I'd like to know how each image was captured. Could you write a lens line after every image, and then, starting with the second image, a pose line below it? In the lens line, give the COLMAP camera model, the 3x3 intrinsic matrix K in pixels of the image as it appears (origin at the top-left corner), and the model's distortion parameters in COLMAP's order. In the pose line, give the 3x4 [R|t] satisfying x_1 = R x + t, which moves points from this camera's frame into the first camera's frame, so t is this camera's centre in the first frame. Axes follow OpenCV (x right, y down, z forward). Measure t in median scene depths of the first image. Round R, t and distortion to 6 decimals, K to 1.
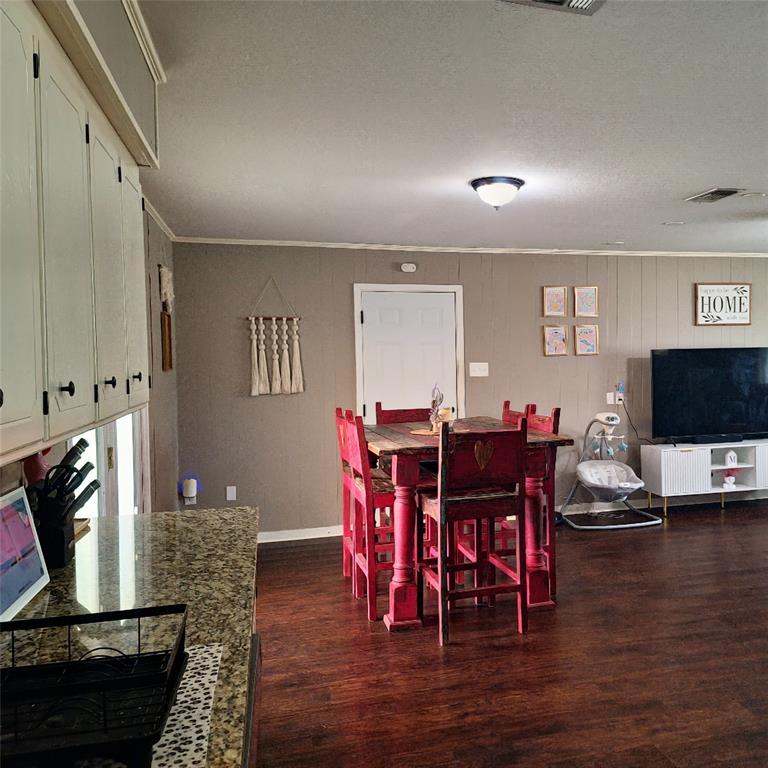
lens RADIAL K [[750.5, 0, 504.5], [0, 750.5, 387.4], [0, 0, 1]] dist [0.060442, -0.029876]
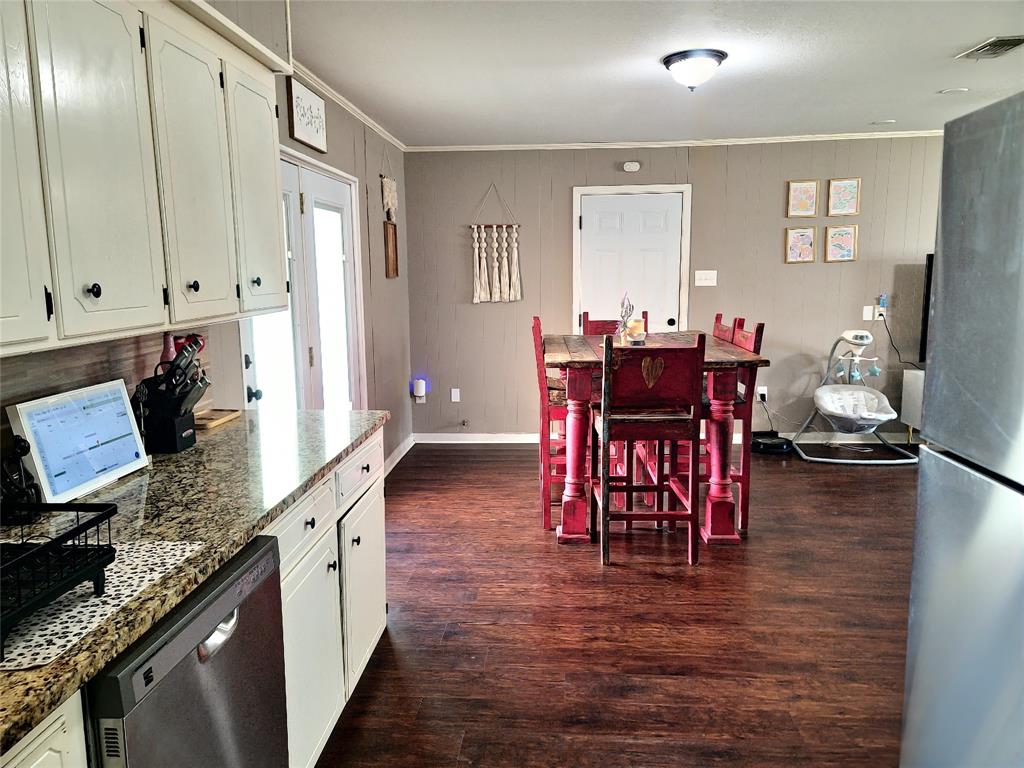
lens RADIAL K [[750.1, 0, 518.1], [0, 750.1, 391.3], [0, 0, 1]] dist [0.089472, -0.081698]
pose [[0.932601, 0.061377, -0.355653, 0.122436], [-0.016642, 0.991698, 0.127504, -0.001673], [0.360526, -0.112991, 0.925880, 0.072046]]
